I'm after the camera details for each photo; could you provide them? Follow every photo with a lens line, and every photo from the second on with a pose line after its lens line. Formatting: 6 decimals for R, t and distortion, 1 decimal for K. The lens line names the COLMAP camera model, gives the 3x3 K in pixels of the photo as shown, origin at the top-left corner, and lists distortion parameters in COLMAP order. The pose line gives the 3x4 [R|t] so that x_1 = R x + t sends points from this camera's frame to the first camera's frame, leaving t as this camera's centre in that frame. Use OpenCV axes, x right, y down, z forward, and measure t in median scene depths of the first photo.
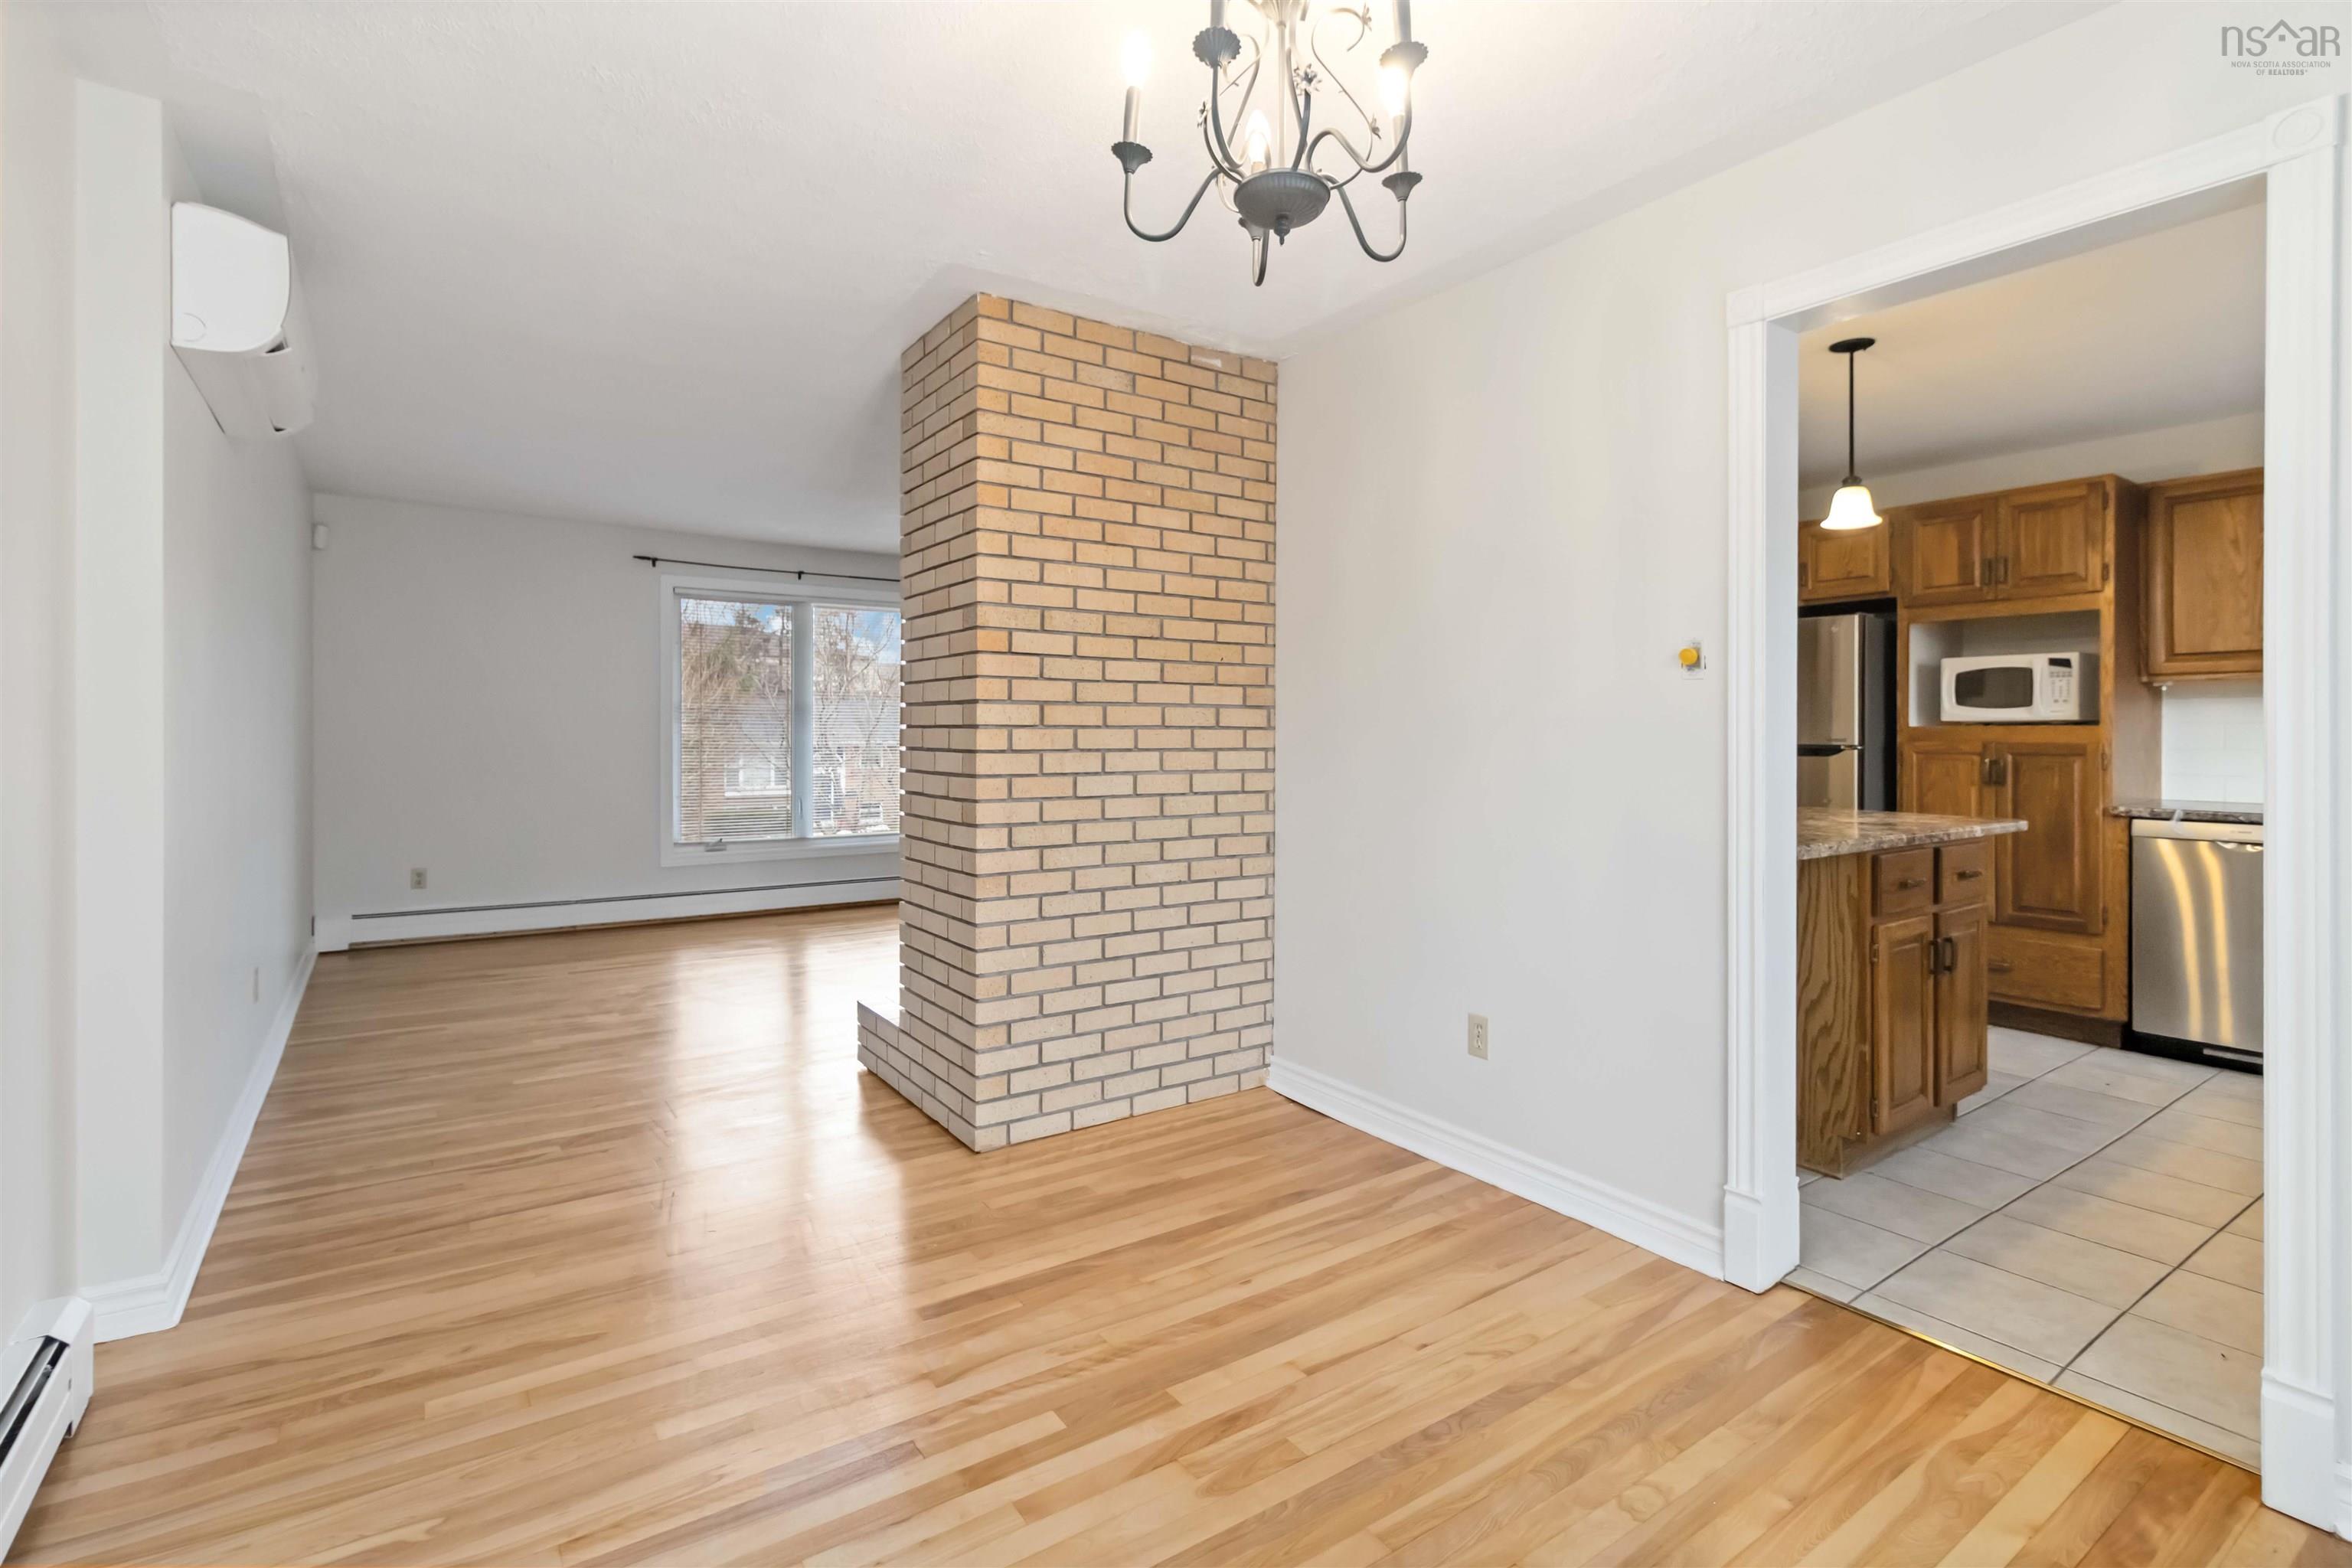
lens RADIAL K [[1094.0, 0, 1179.7], [0, 1094.0, 733.3], [0, 0, 1]] dist [0.003807, 0.001184]
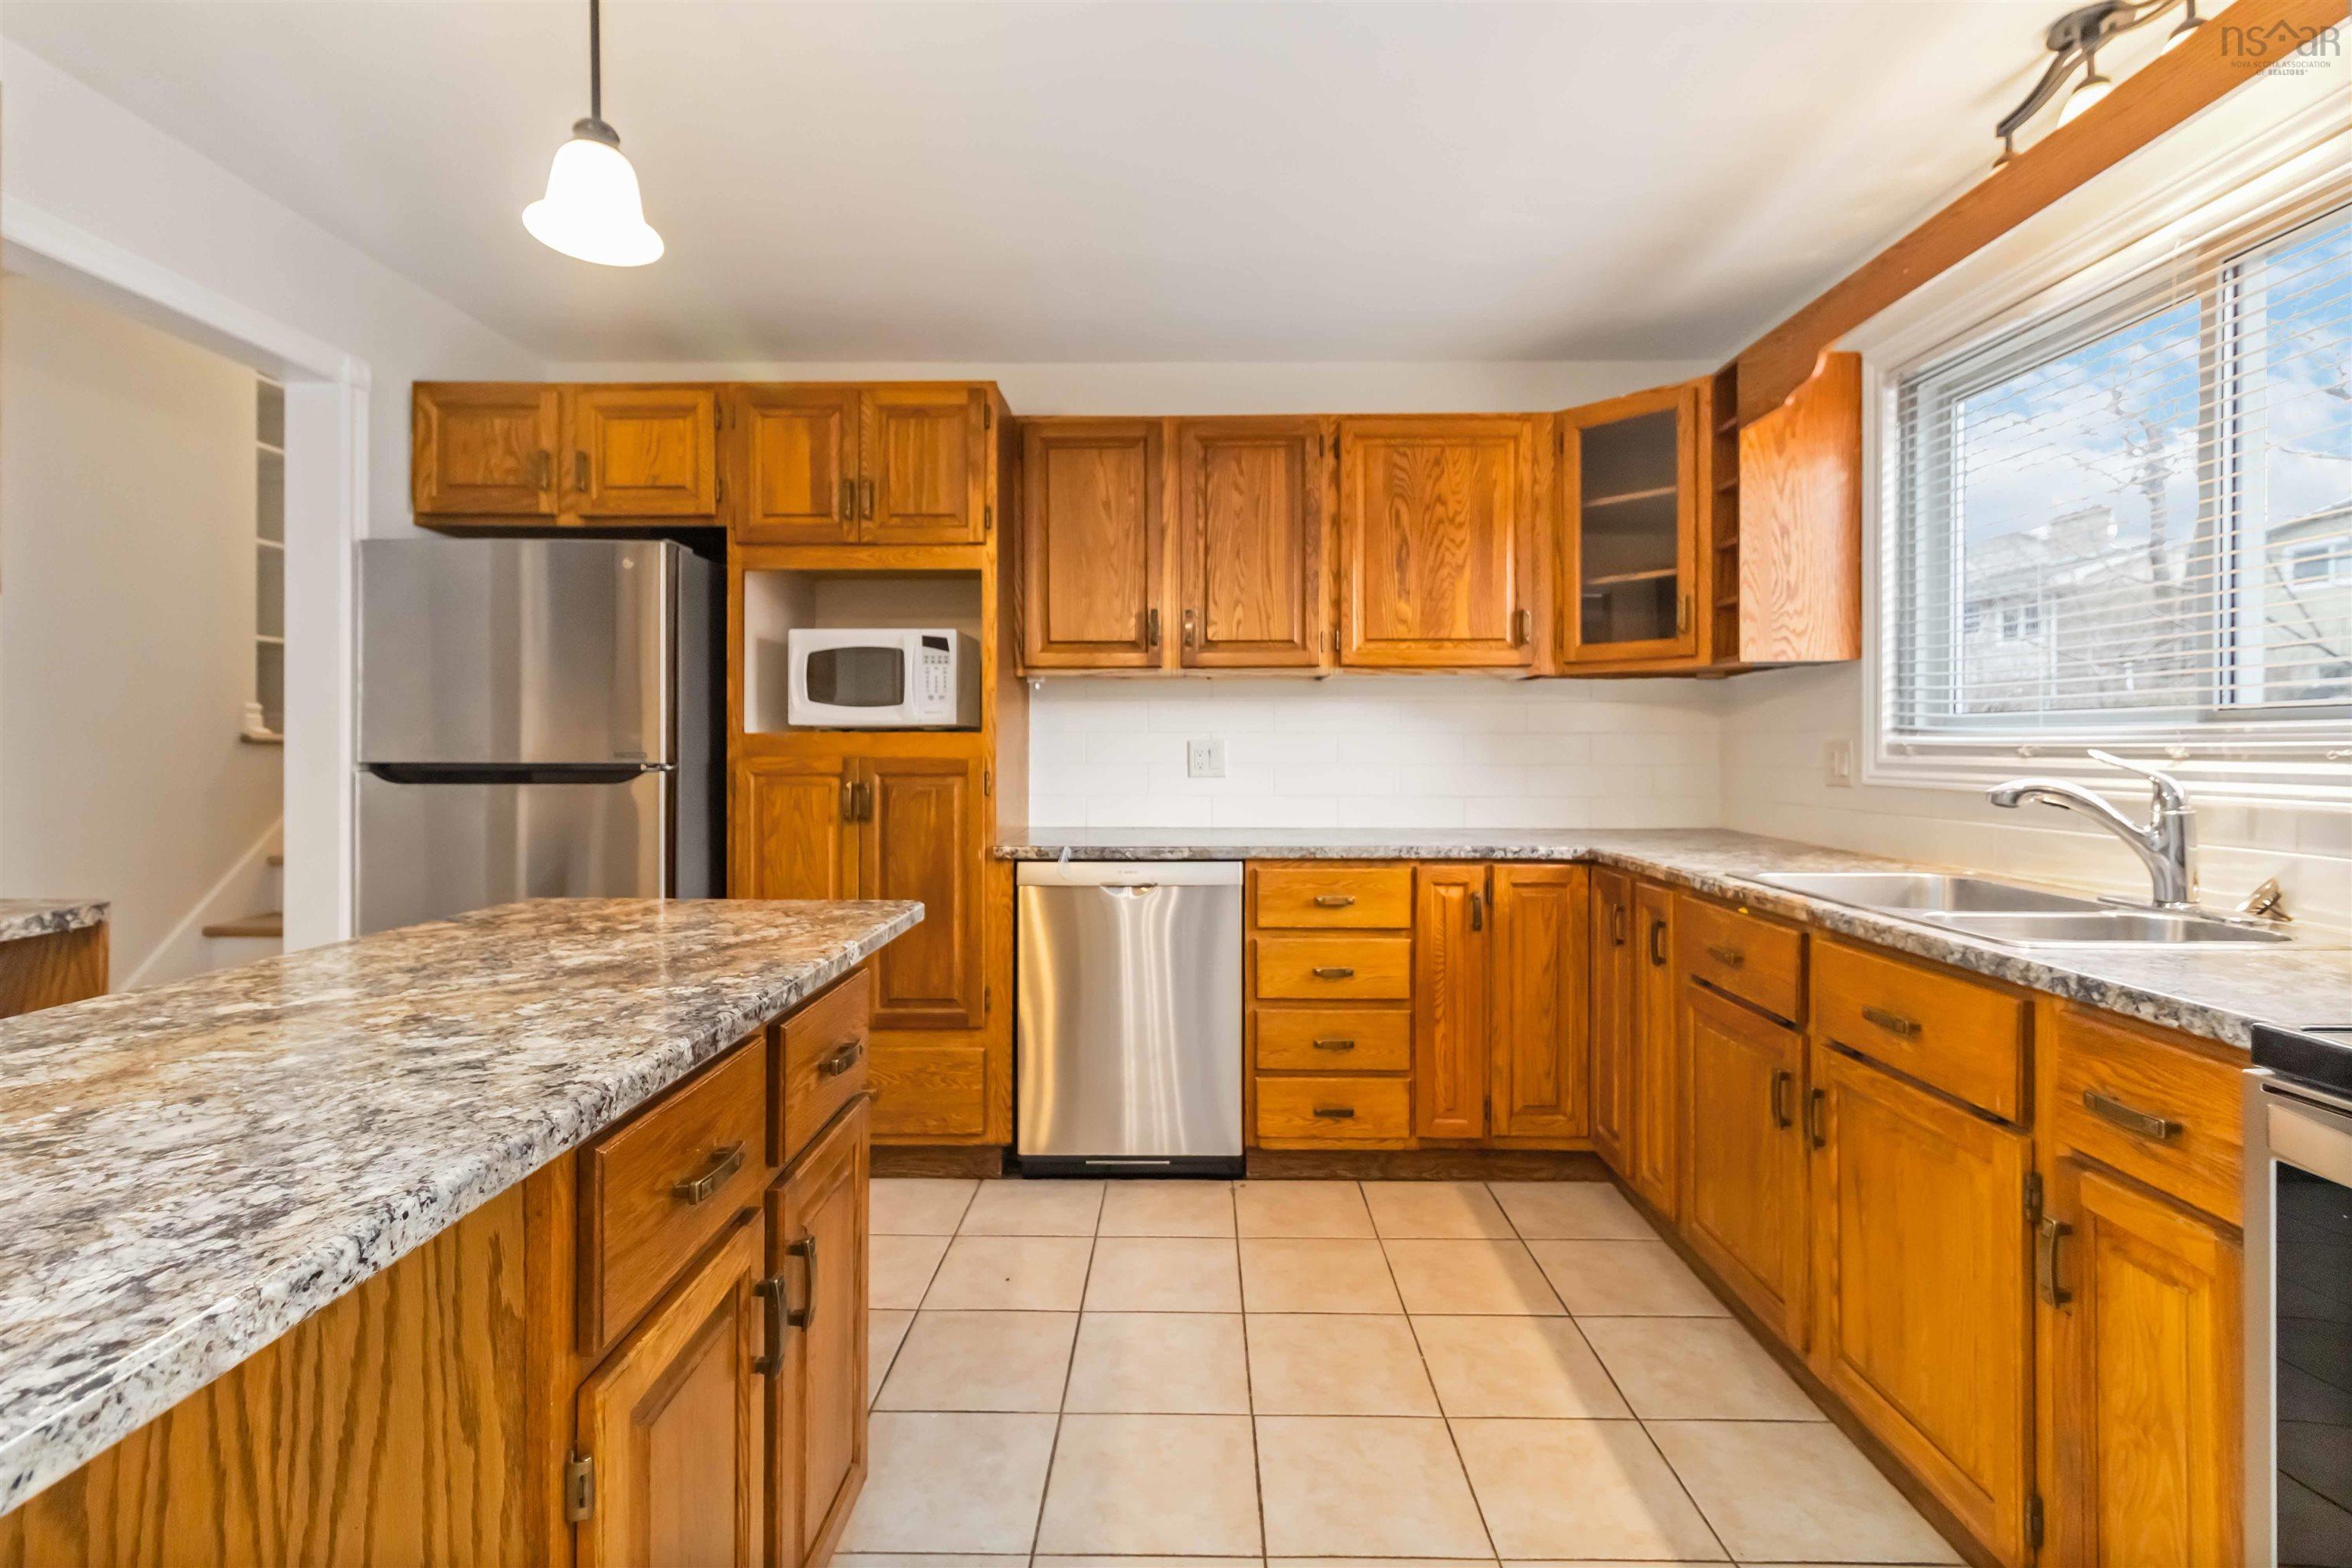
lens RADIAL K [[1093.5, 0, 1180.3], [0, 1093.5, 745.1], [0, 0, 1]] dist [0.006933, 0.000438]
pose [[0.583184, 0.000278, 0.812340, 0.408335], [0.001097, 0.999999, -0.001130, 0.002418], [-0.812340, 0.001551, 0.583183, 0.583200]]
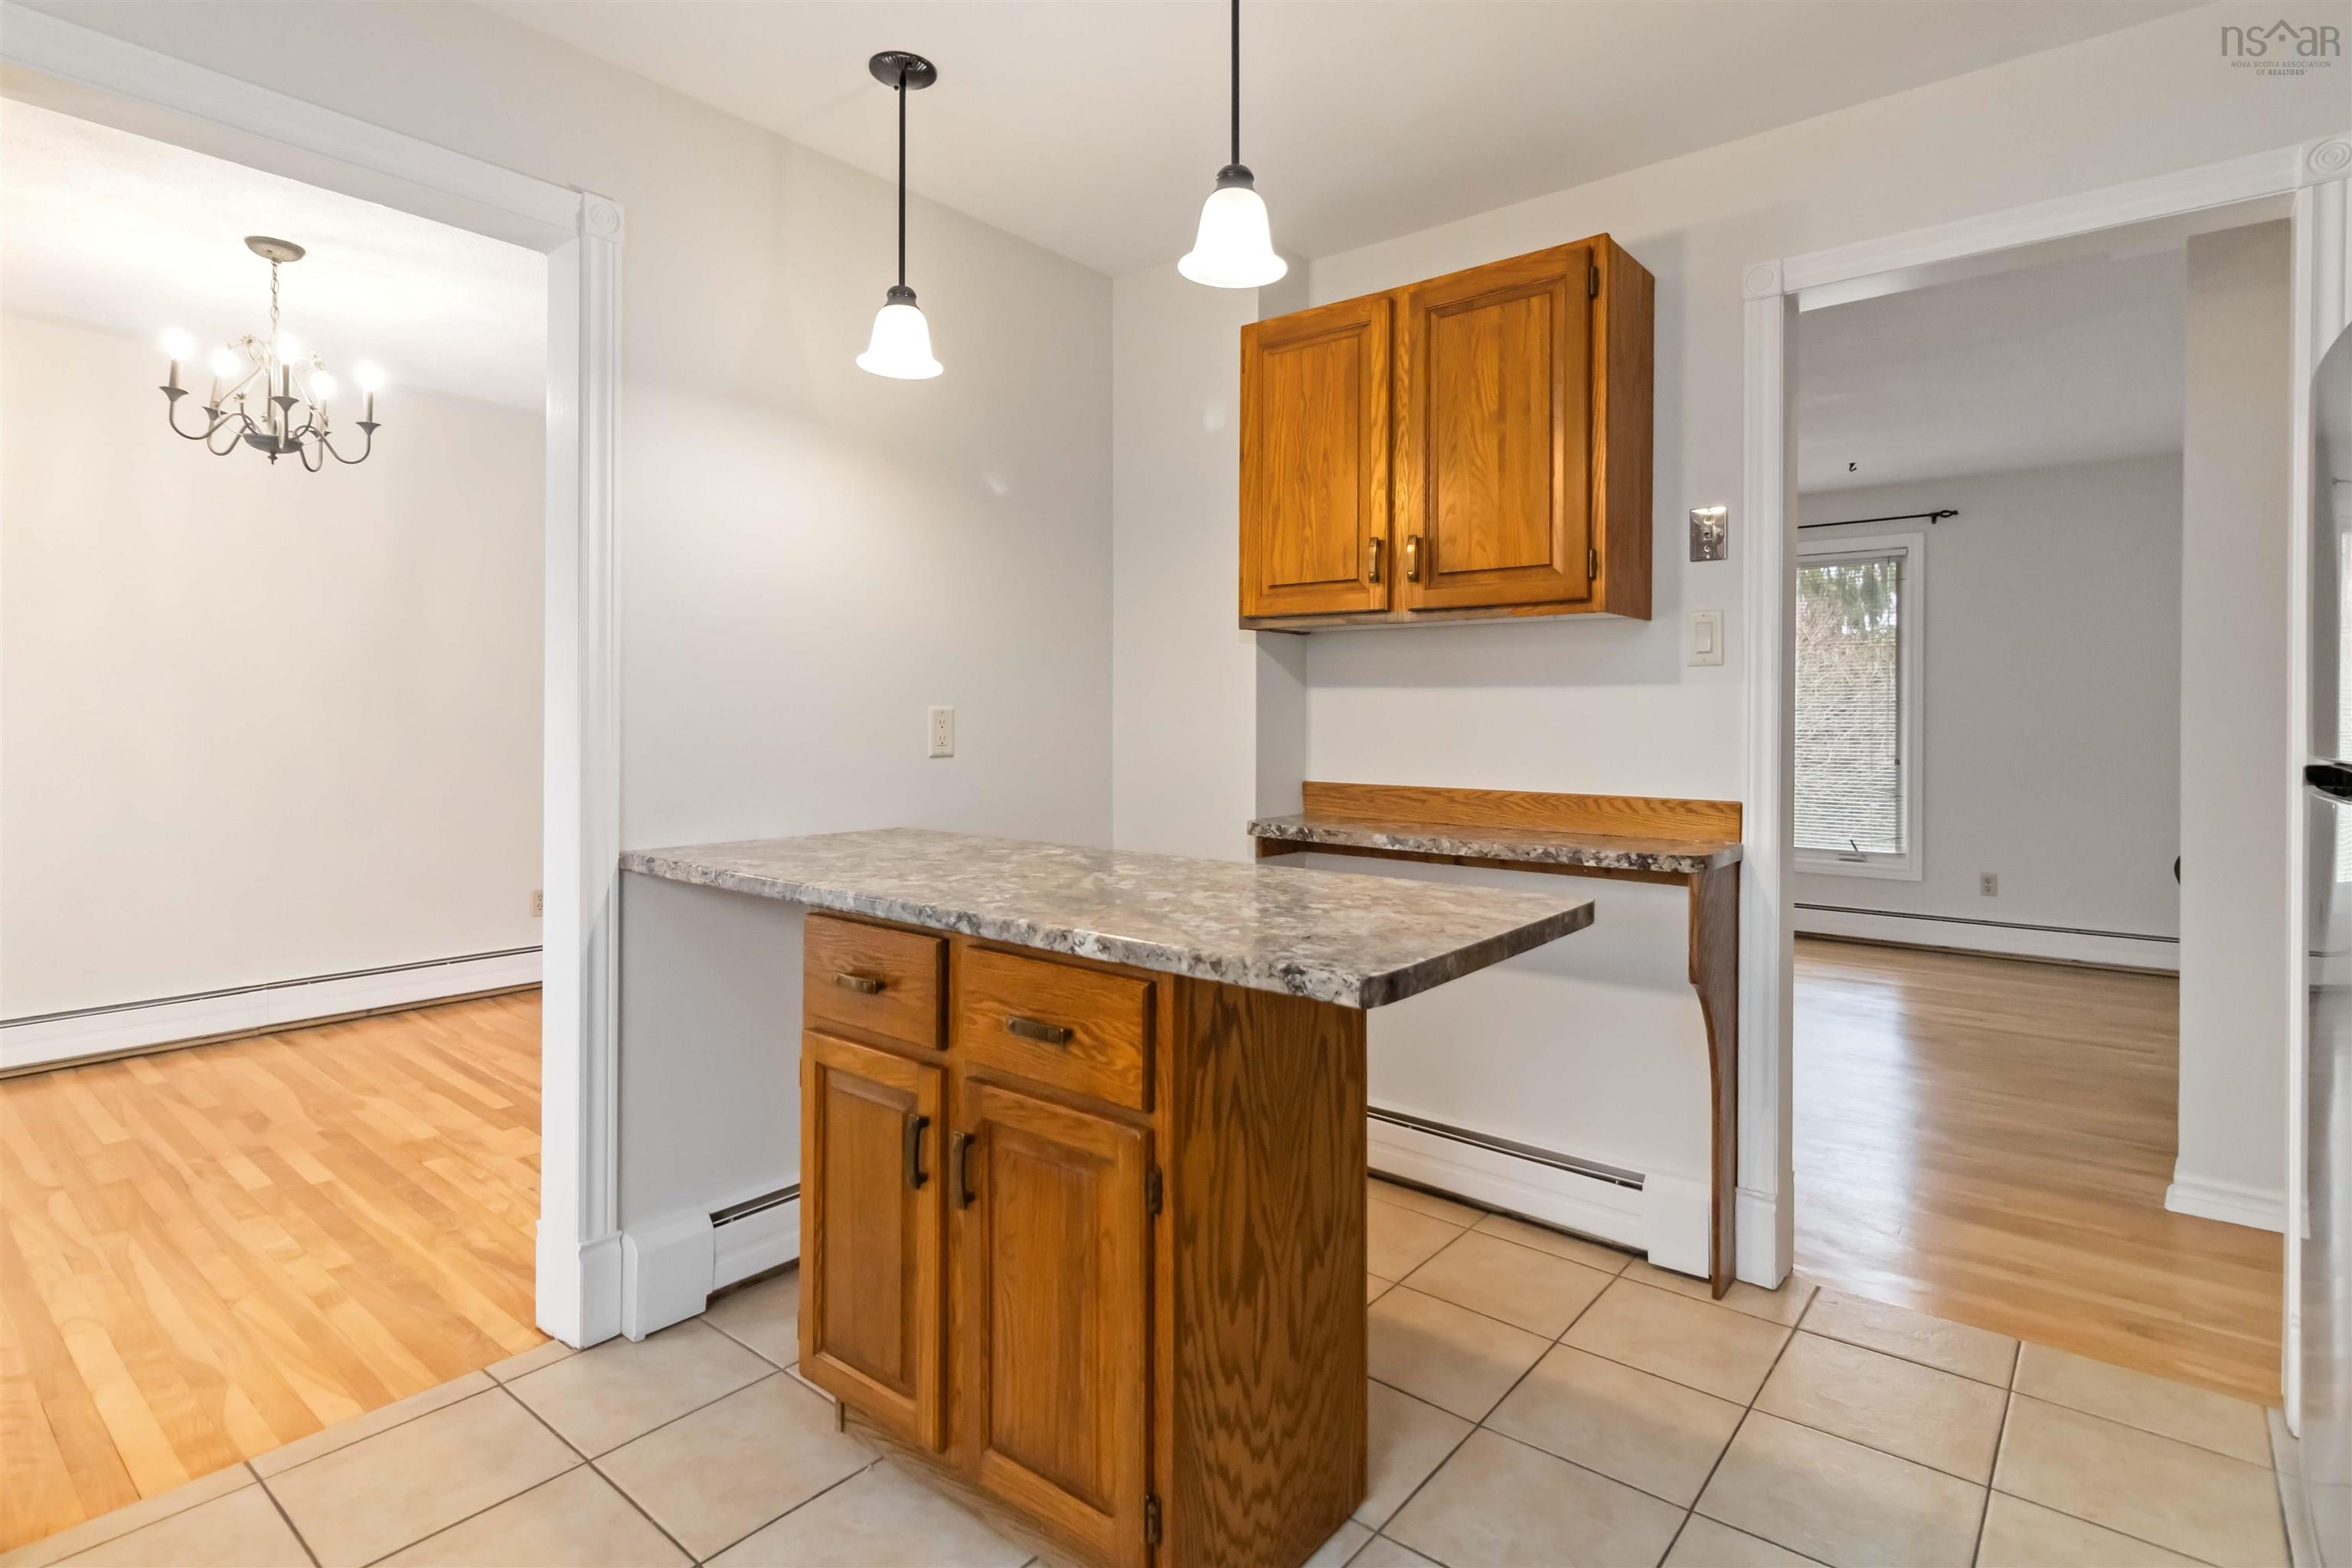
lens RADIAL K [[1173.8, 0, 1167.7], [0, 1173.8, 715.8], [0, 0, 1]] dist [0.002736, 0.009148]
pose [[0.263761, 0.000169, -0.964588, 1.106977], [-0.007410, 0.999971, -0.001851, 0.000990], [0.964559, 0.007635, 0.263755, 0.853085]]
